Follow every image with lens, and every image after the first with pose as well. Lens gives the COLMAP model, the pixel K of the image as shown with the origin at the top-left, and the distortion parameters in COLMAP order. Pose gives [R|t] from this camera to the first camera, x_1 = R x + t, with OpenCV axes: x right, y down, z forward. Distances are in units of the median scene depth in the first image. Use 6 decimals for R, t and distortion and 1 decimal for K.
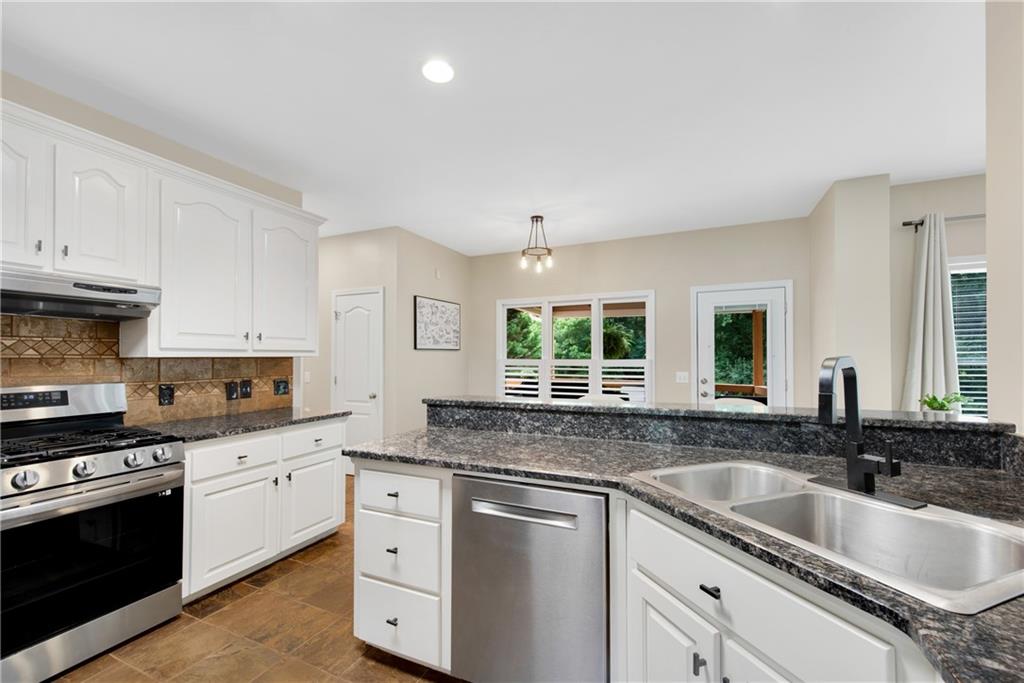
lens RADIAL K [[412.6, 0, 510.4], [0, 412.6, 357.9], [0, 0, 1]] dist [0.000983, 0.000008]
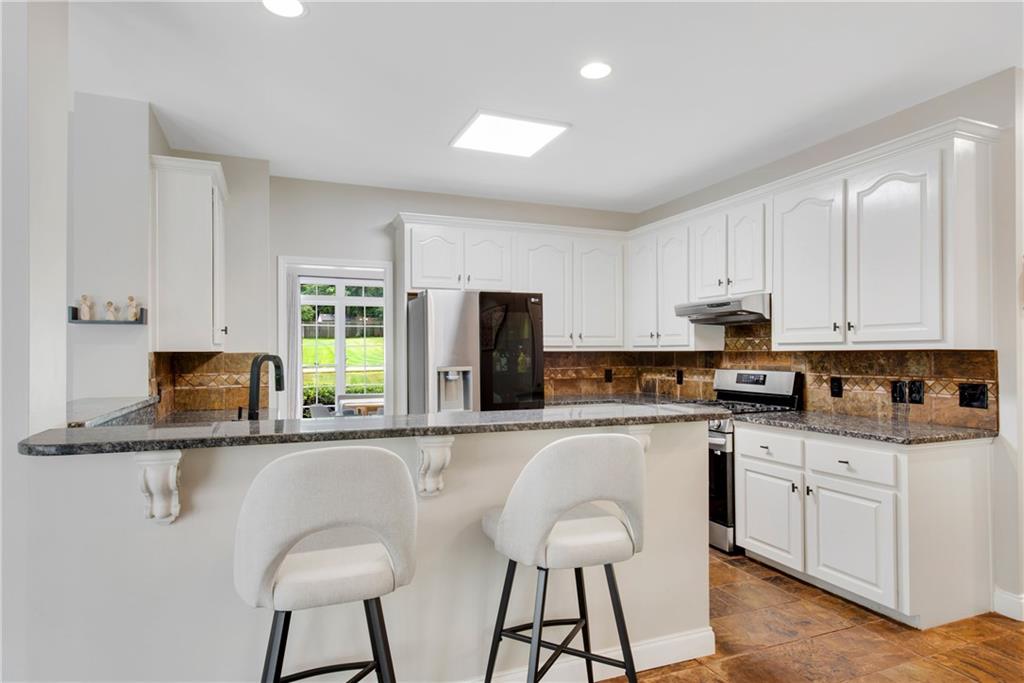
lens RADIAL K [[569.3, 0, 512.6], [0, 569.3, 348.5], [0, 0, 1]] dist [0.003417, 0.001381]
pose [[-0.674026, 0.001052, -0.738707, 0.692835], [0.005458, 0.999979, -0.003557, -0.005857], [0.738688, -0.006429, -0.674017, 1.238077]]
